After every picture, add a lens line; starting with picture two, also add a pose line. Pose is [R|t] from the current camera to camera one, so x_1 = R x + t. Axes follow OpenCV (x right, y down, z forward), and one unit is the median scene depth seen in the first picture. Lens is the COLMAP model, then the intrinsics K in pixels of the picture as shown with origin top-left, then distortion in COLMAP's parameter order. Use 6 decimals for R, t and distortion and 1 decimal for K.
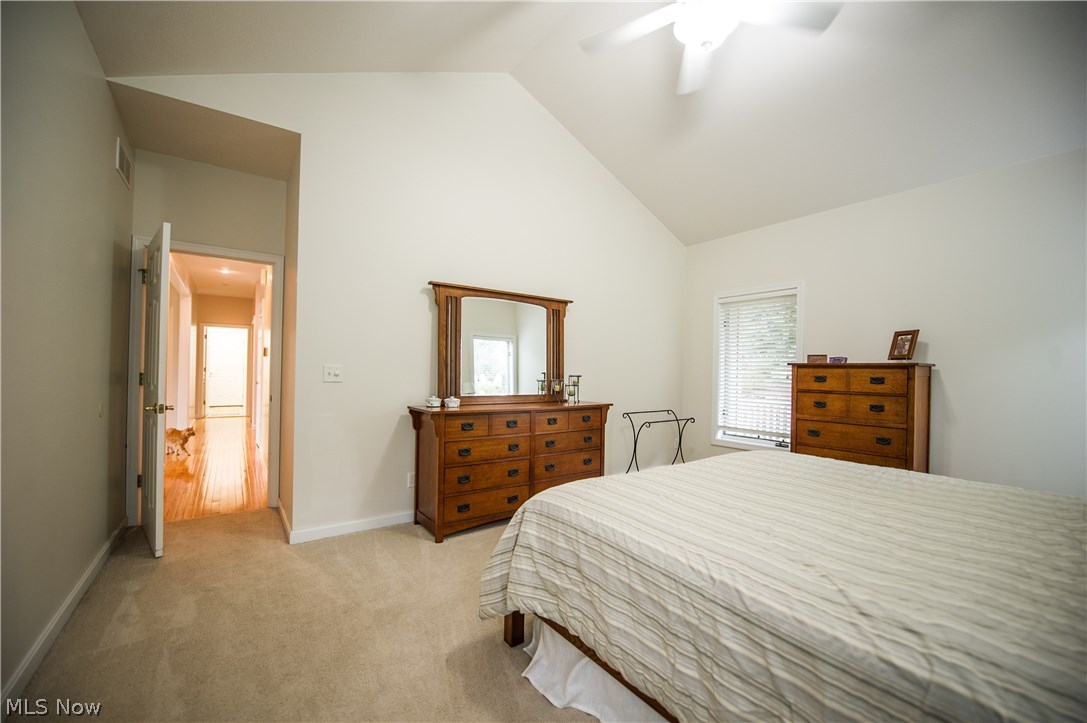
lens RADIAL K [[432.2, 0, 539.6], [0, 432.2, 366.3], [0, 0, 1]] dist [-0.018249, -0.001752]
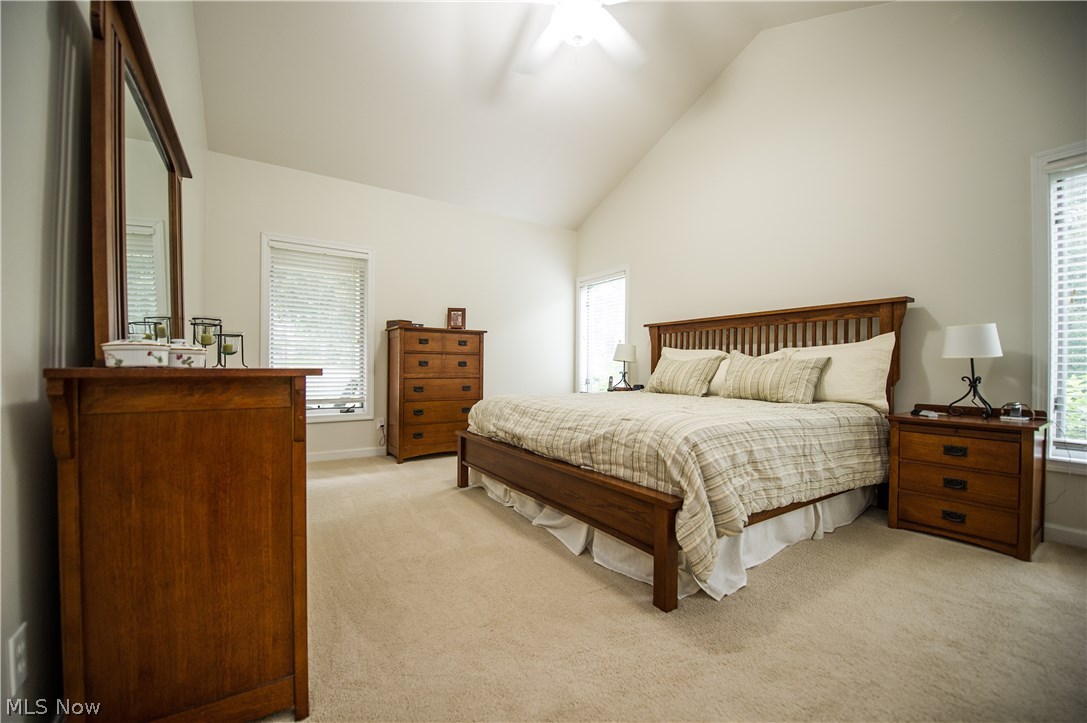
lens RADIAL K [[432.2, 0, 538.3], [0, 432.2, 365.4], [0, 0, 1]] dist [-0.018249, -0.001752]
pose [[0.057935, -0.009433, 0.998276, -0.497683], [-0.014584, 0.999841, 0.010294, 0.080374], [-0.998214, -0.015155, 0.057788, 0.651161]]
